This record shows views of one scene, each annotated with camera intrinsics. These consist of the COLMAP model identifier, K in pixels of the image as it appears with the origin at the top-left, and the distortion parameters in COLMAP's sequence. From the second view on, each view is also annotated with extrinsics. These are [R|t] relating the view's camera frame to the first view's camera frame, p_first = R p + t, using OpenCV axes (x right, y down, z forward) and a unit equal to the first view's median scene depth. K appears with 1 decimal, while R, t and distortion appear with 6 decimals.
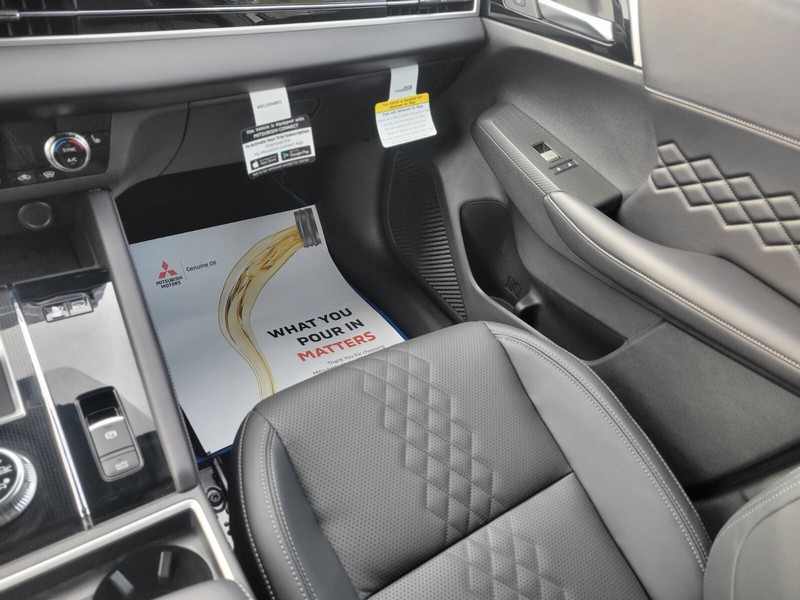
lens RADIAL K [[598.1, 0, 402.5], [0, 598.1, 298.4], [0, 0, 1]] dist [0.048021, -0.033323]
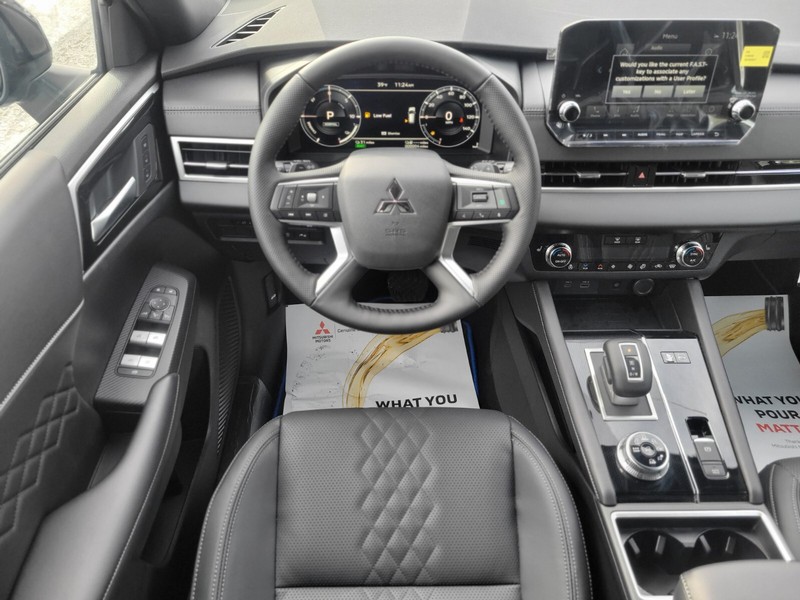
lens RADIAL K [[598.1, 0, 405.1], [0, 598.1, 297.7], [0, 0, 1]] dist [0.048021, -0.033323]
pose [[0.837523, 0.230340, -0.495479, -0.299591], [-0.255250, 0.966708, 0.017950, 0.013489], [0.483118, 0.111438, 0.868435, -0.506391]]
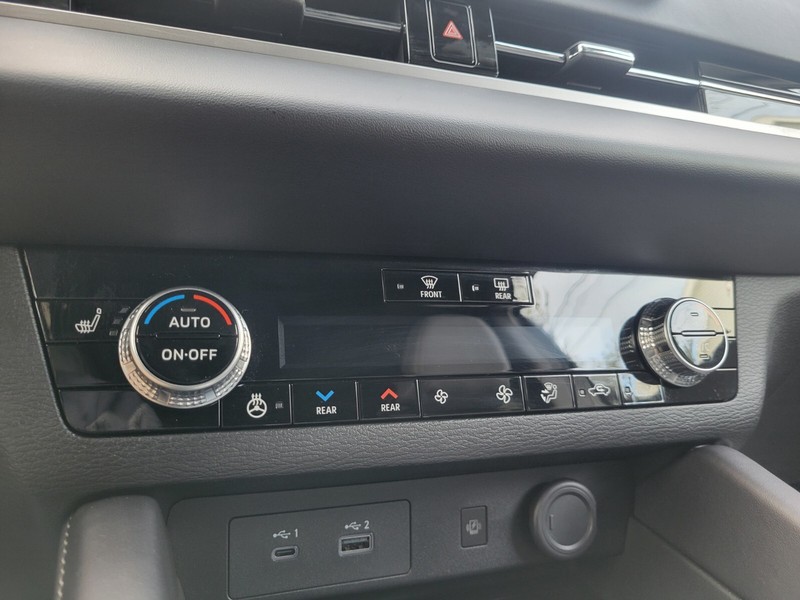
lens RADIAL K [[598.1, 0, 384.2], [0, 598.1, 294.4], [0, 0, 1]] dist [0.048021, -0.033323]
pose [[0.954331, -0.134358, -0.266835, -0.504492], [-0.071534, 0.764415, -0.640743, 0.014109], [0.290062, 0.630569, 0.719894, 0.492060]]
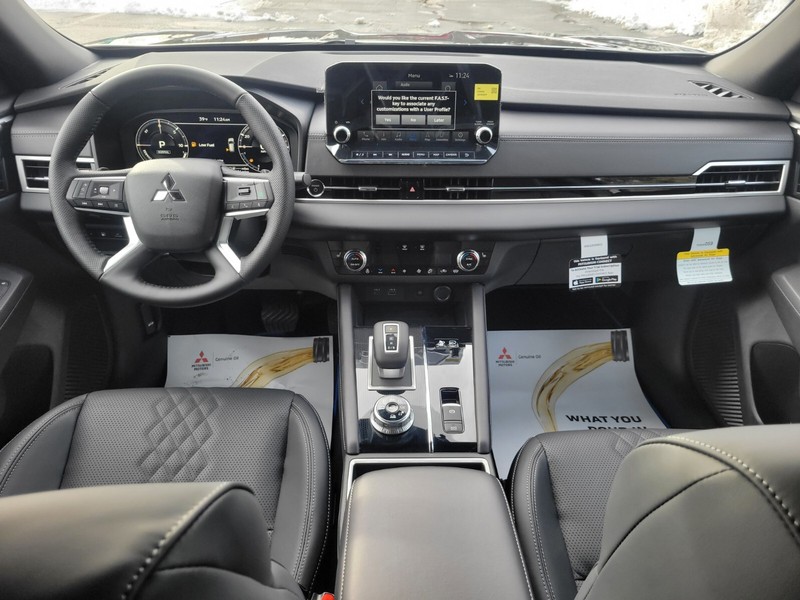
lens RADIAL K [[598.1, 0, 410.4], [0, 598.1, 305.7], [0, 0, 1]] dist [0.048021, -0.033323]
pose [[0.834514, 0.146540, -0.531143, 0.200521], [-0.256243, 0.956613, -0.138675, 0.134593], [0.487777, 0.251828, 0.835857, -0.400764]]
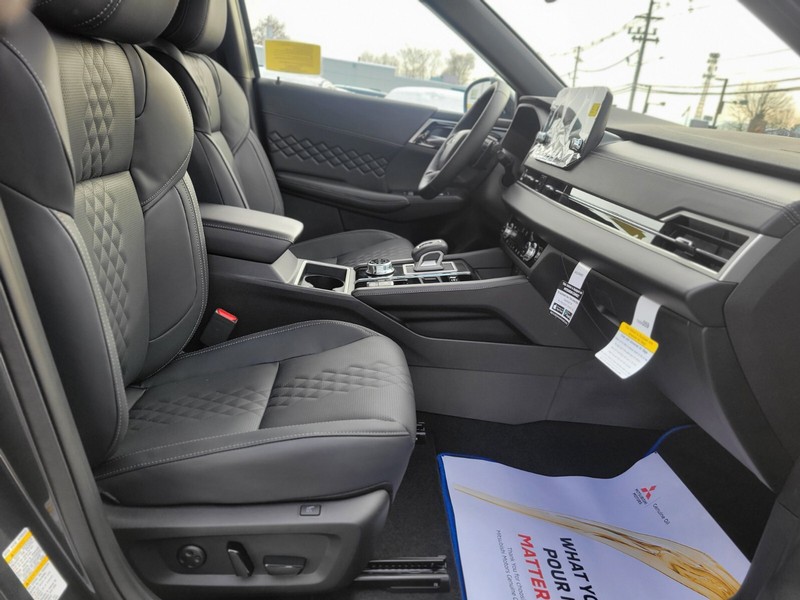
lens RADIAL K [[598.1, 0, 405.7], [0, 598.1, 305.3], [0, 0, 1]] dist [0.048021, -0.033323]
pose [[-0.484996, 0.042205, -0.873498, 1.066944], [-0.718046, 0.550933, 0.425303, -0.540080], [0.499188, 0.833482, -0.236895, 1.111497]]
